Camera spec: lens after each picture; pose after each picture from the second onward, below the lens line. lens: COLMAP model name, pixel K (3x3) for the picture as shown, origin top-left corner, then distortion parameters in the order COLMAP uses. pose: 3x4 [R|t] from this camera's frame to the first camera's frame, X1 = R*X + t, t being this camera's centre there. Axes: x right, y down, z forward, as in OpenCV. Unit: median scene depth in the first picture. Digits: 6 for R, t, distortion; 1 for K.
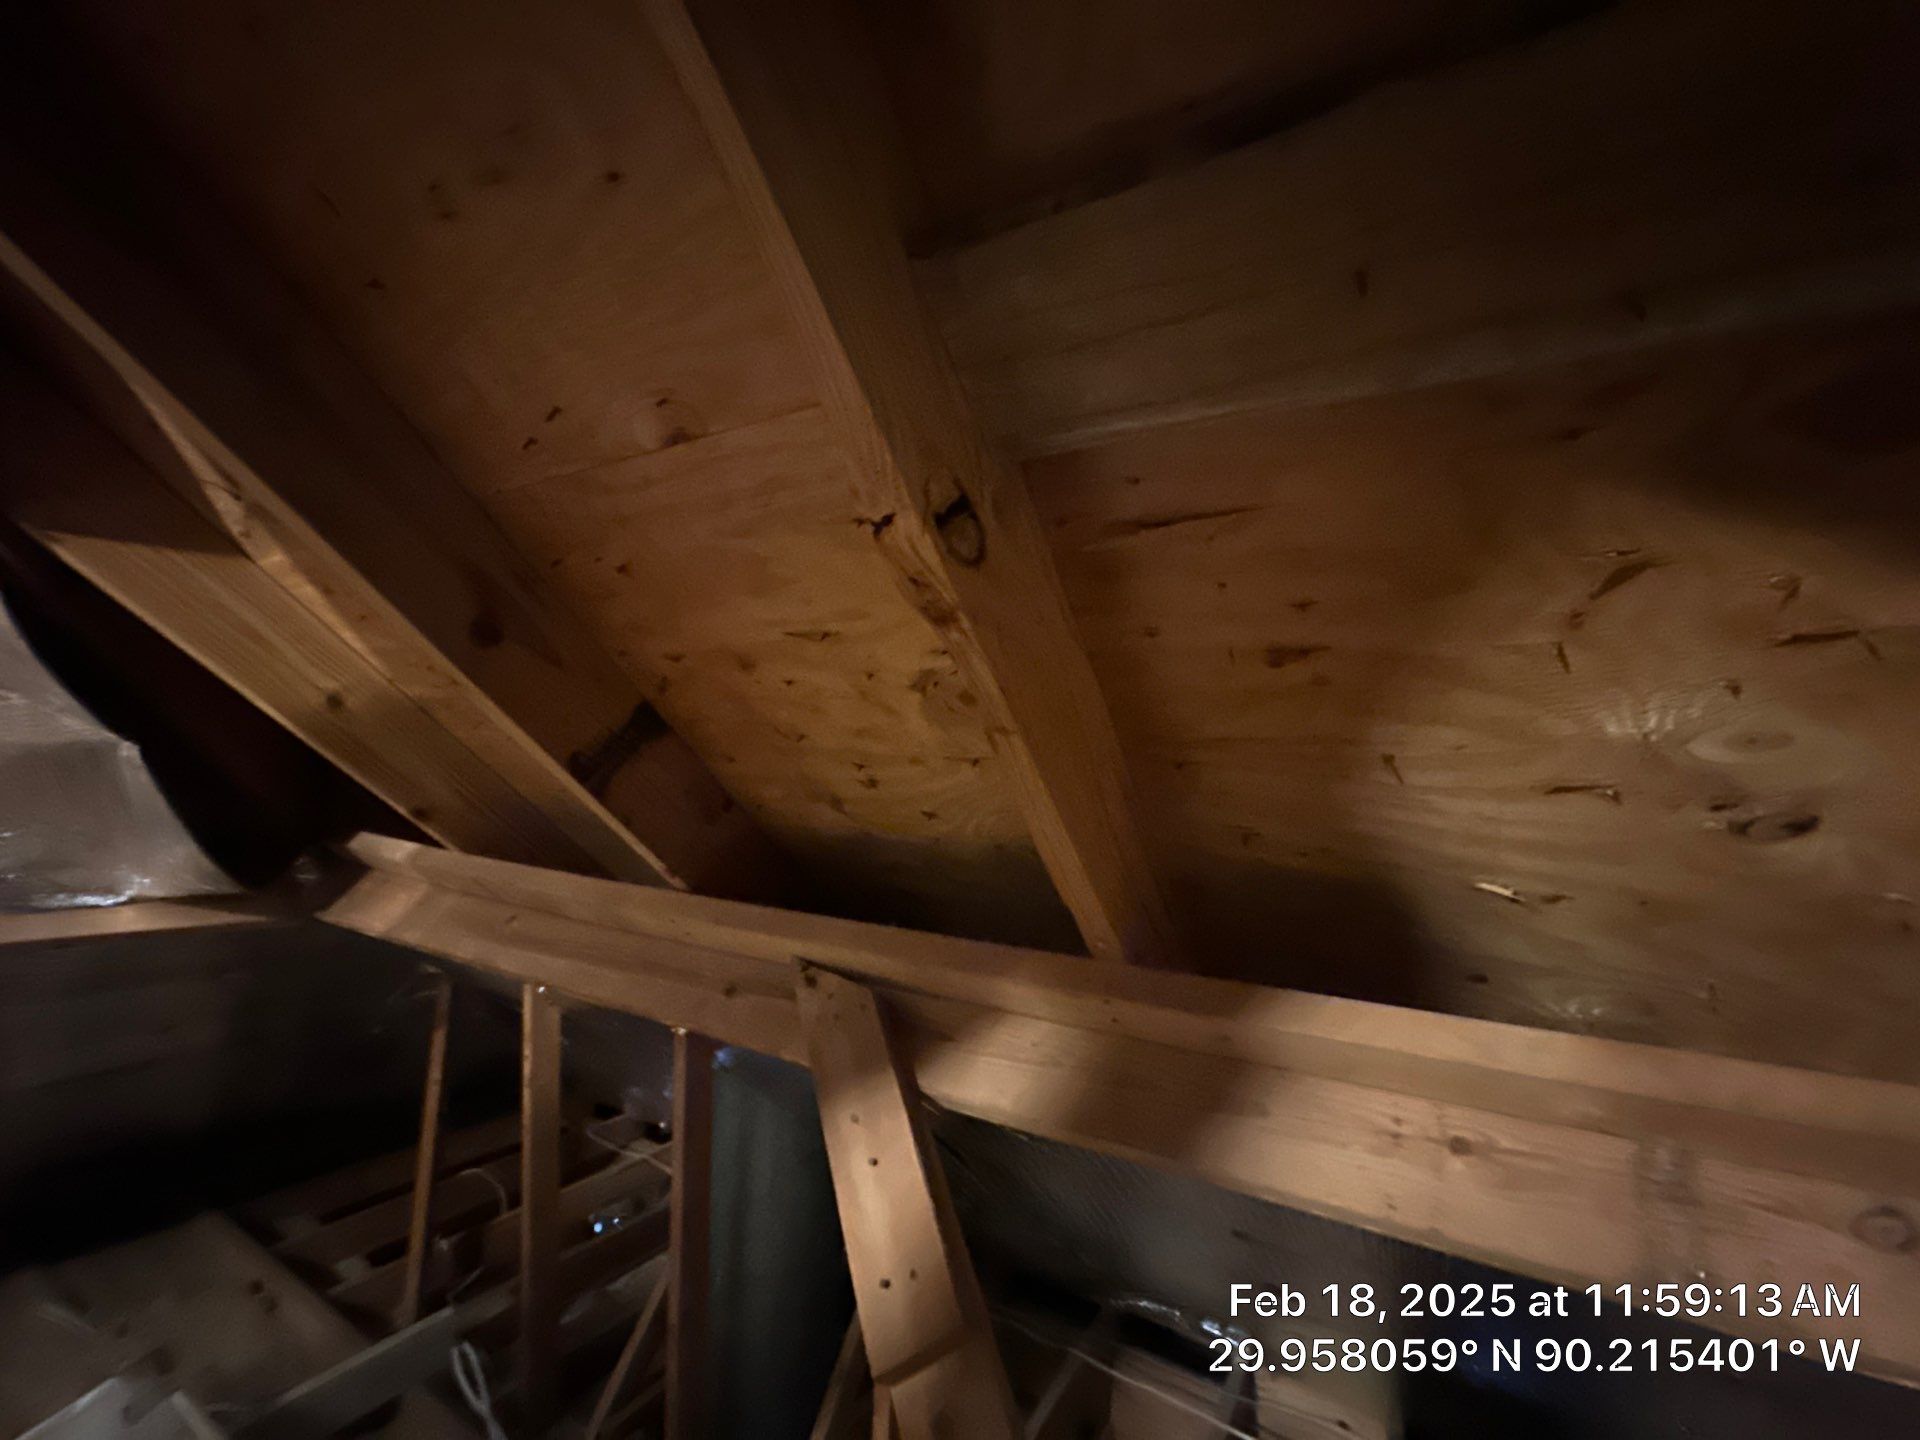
lens RADIAL K [[764.4, 0, 960.0], [0, 764.4, 720.0], [0, 0, 1]] dist [-0.007364, 0.000544]
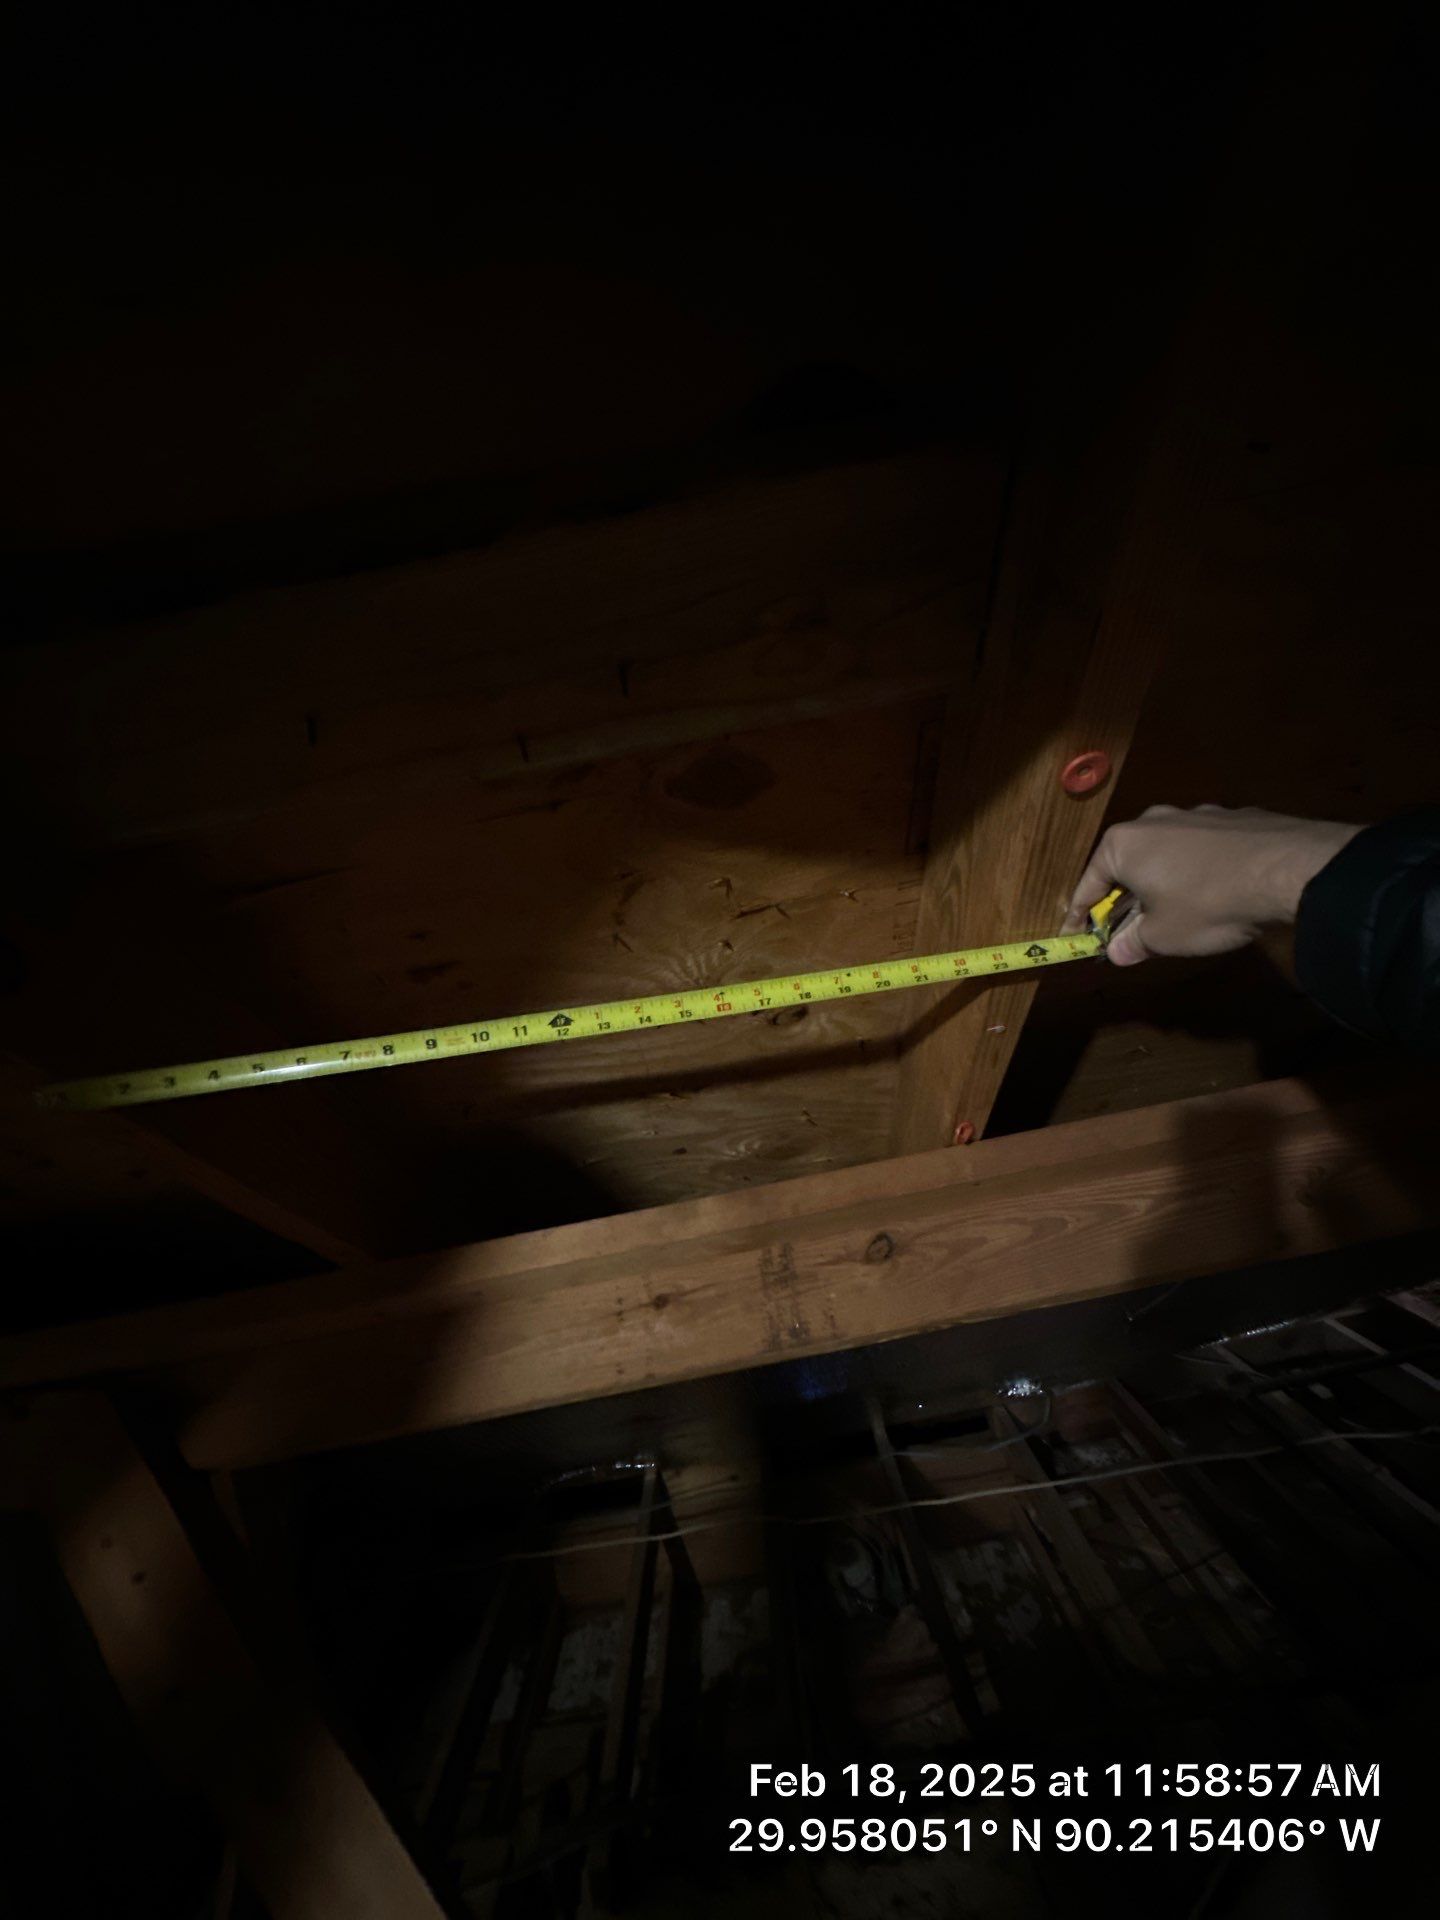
lens RADIAL K [[764.4, 0, 720.0], [0, 764.4, 960.0], [0, 0, 1]] dist [-0.007364, 0.000544]
pose [[0.835695, -0.225053, 0.500963, 0.241959], [0.192600, 0.974346, 0.116425, -0.157353], [-0.514314, -0.000810, 0.857602, -0.190528]]
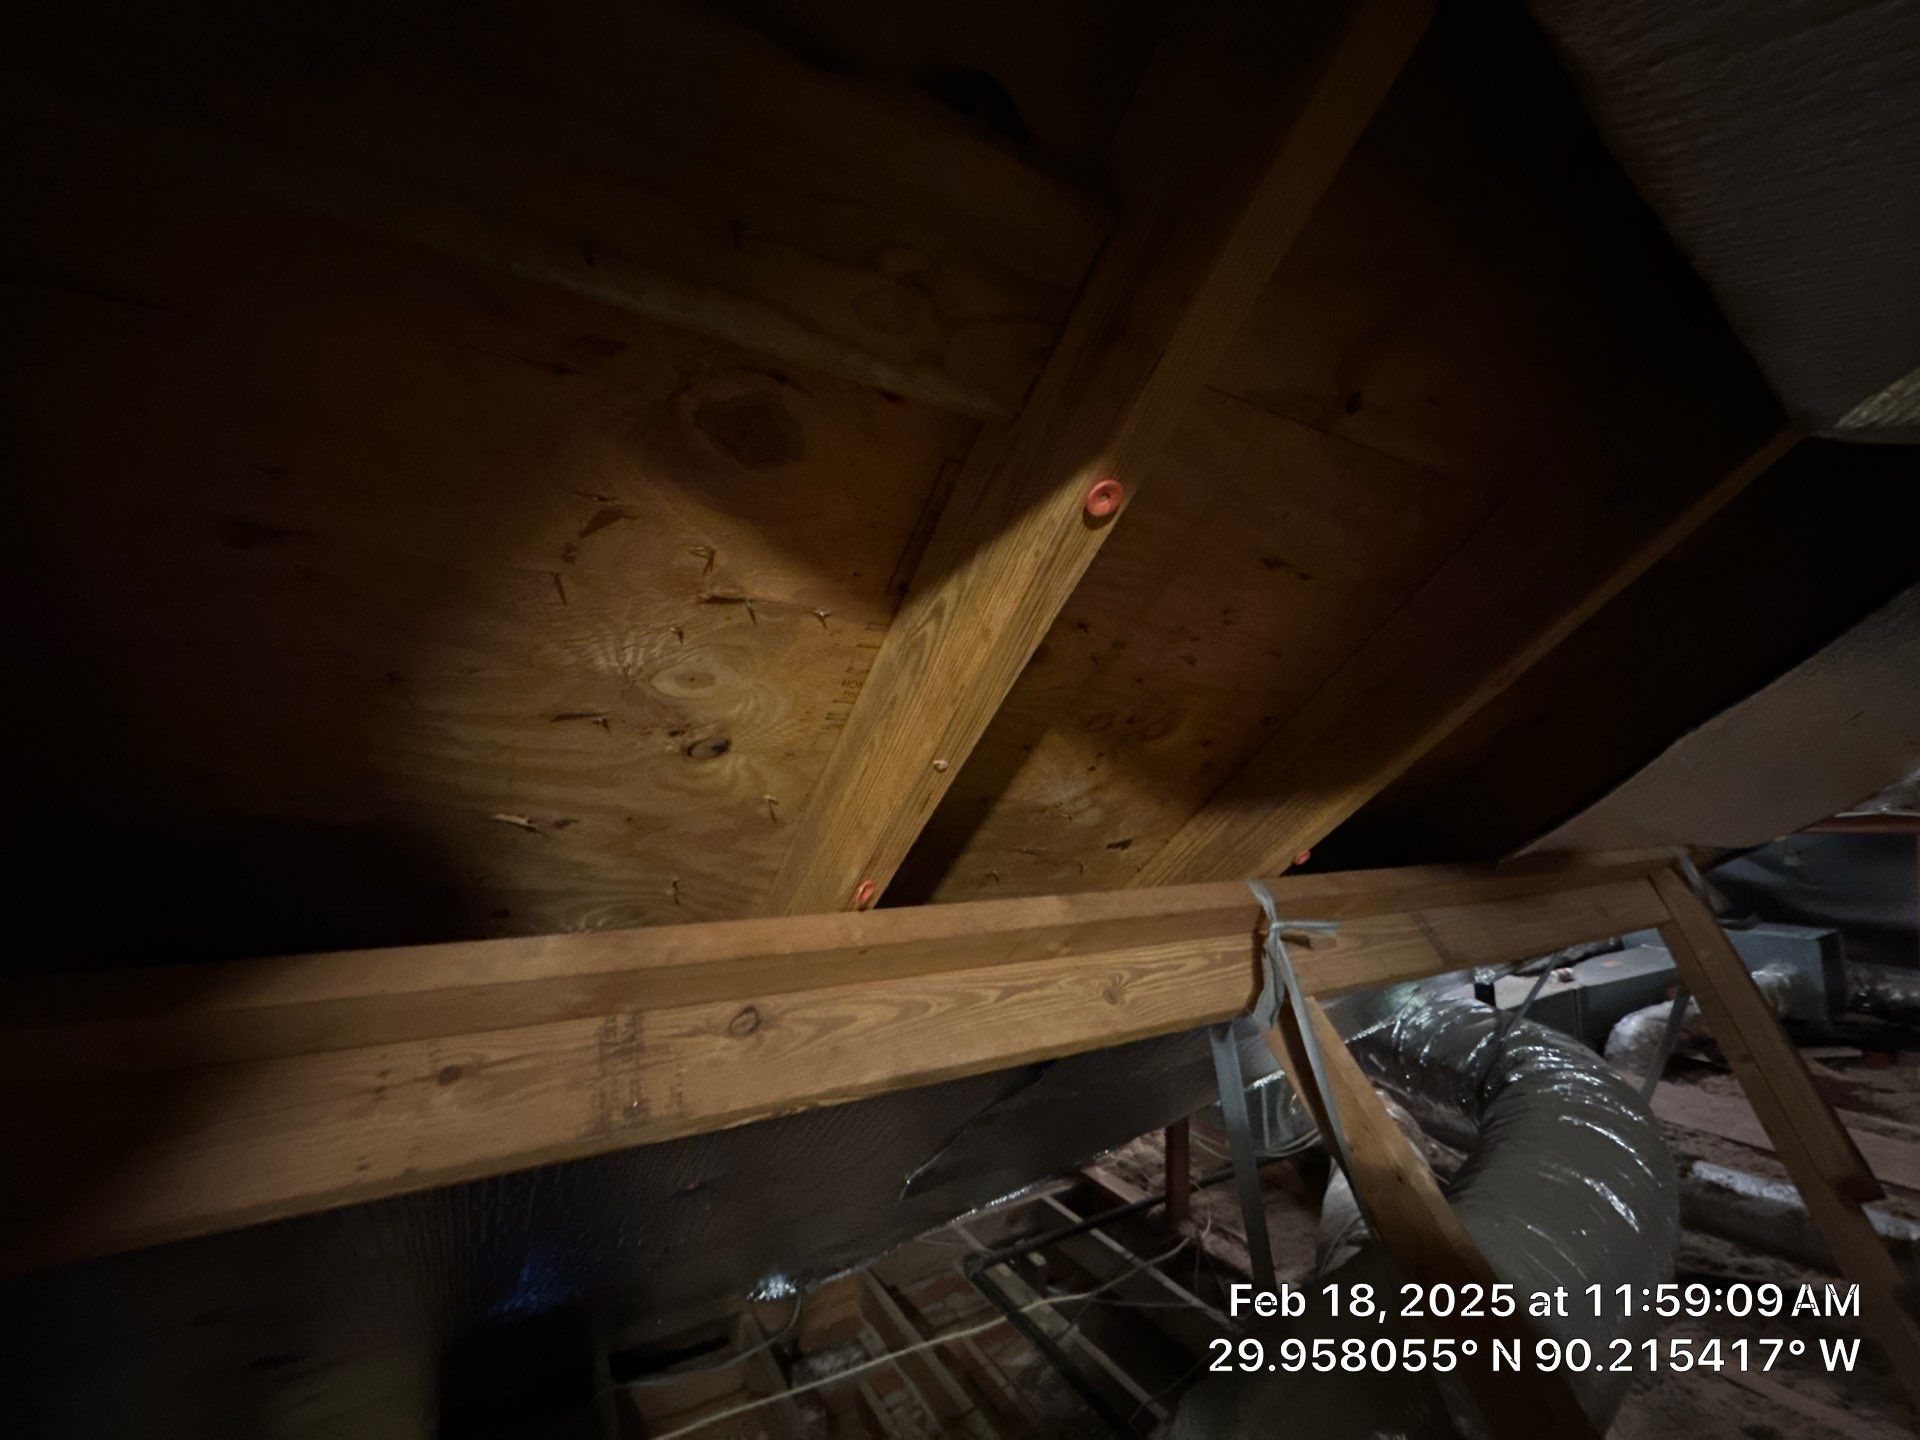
lens RADIAL K [[764.4, 0, 960.0], [0, 764.4, 720.0], [0, 0, 1]] dist [-0.007364, 0.000544]
pose [[0.488856, 0.043710, 0.871269, 0.108237], [-0.057885, 0.998168, -0.017598, 0.085553], [-0.870442, -0.041831, 0.490491, -0.050813]]
